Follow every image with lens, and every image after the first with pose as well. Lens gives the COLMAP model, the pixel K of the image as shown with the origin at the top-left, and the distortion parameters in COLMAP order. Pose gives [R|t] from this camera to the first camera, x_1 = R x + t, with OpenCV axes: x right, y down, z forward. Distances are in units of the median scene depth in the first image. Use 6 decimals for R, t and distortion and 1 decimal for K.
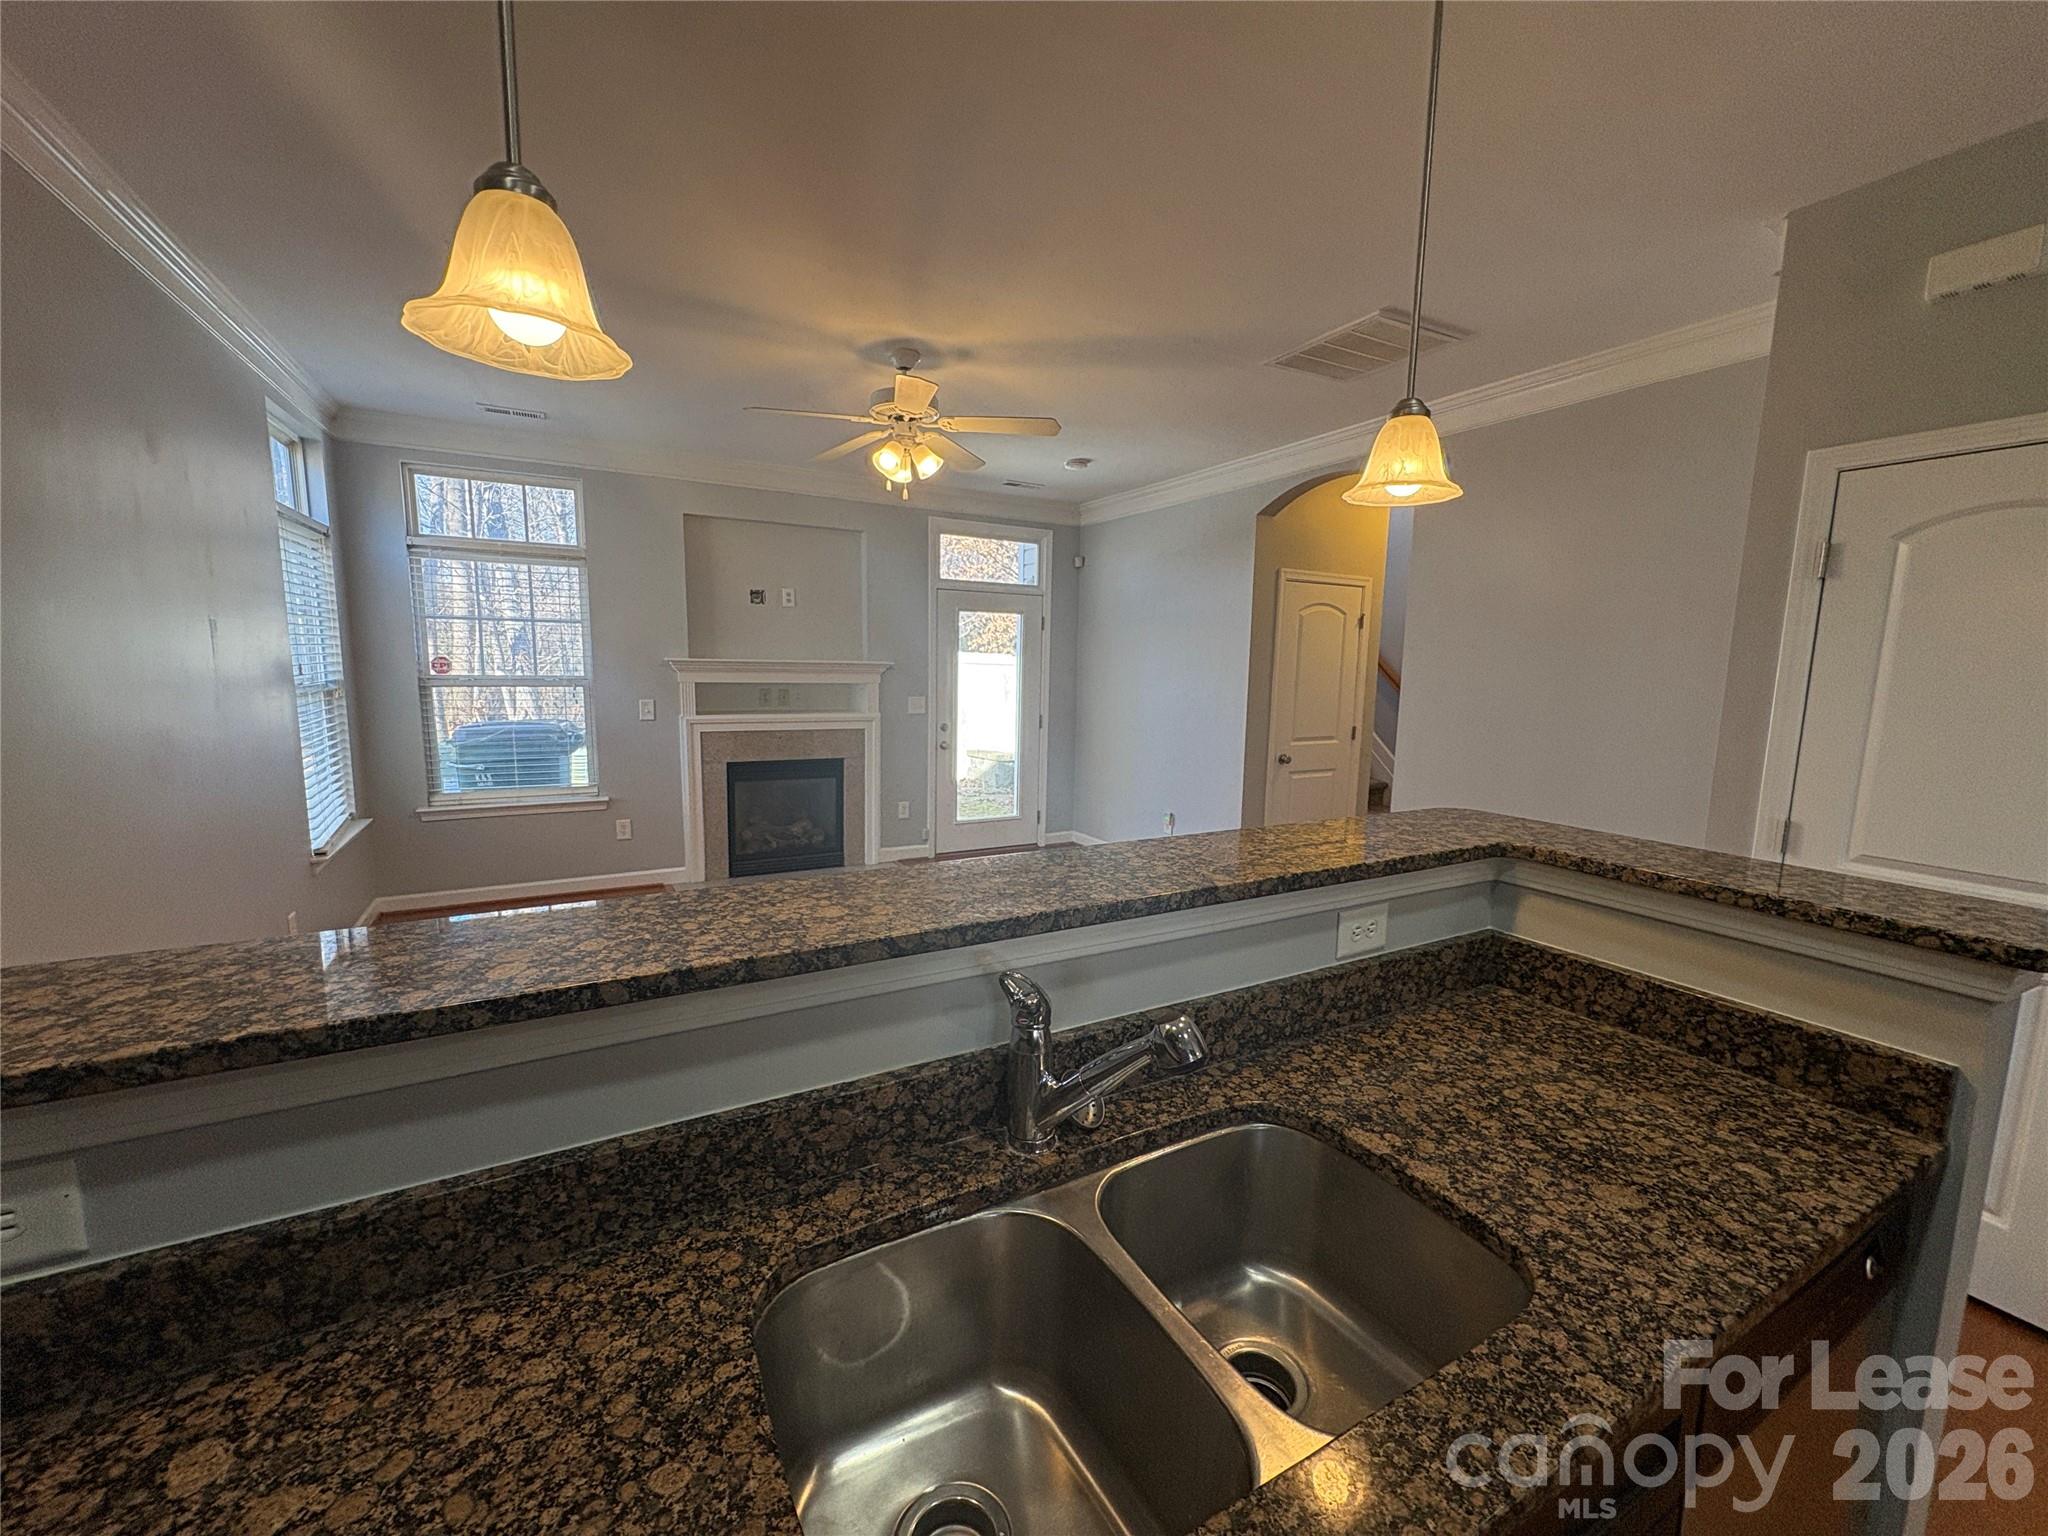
lens RADIAL K [[815.8, 0, 1024.0], [0, 815.8, 768.0], [0, 0, 1]] dist [-0.000095, 0.000230]
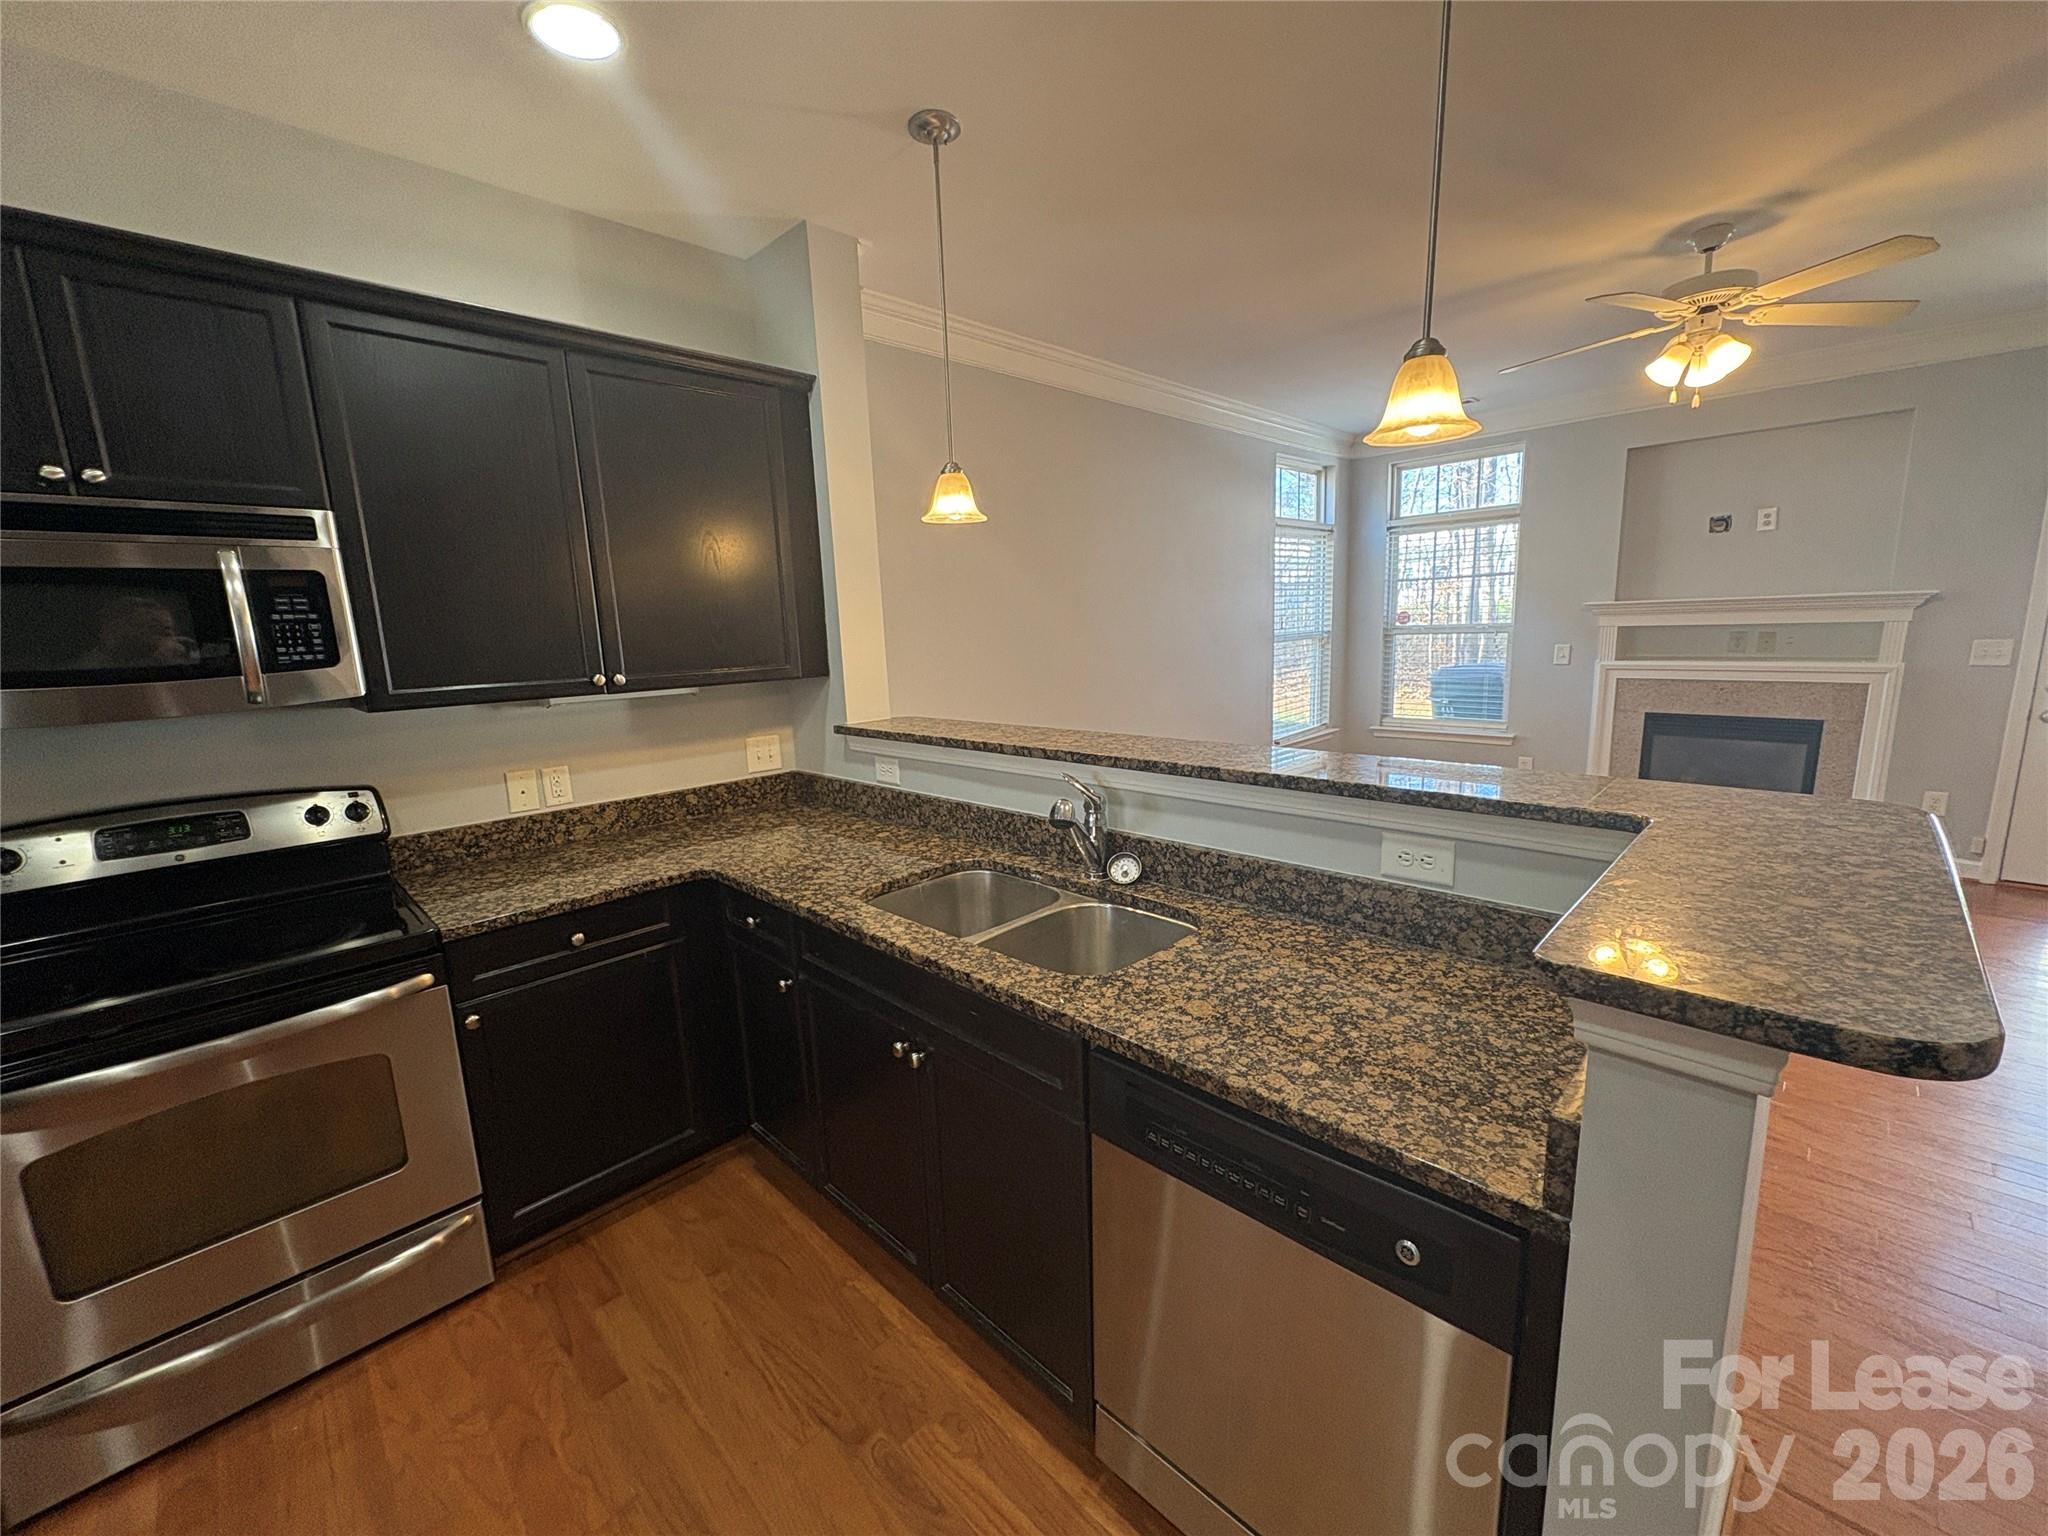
lens RADIAL K [[815.8, 0, 1024.0], [0, 815.8, 768.0], [0, 0, 1]] dist [-0.000095, 0.000230]
pose [[0.275352, 0.140667, -0.950996, 1.258680], [-0.081361, 0.989098, 0.122746, -0.002385], [0.957894, 0.043576, 0.283795, 0.223597]]
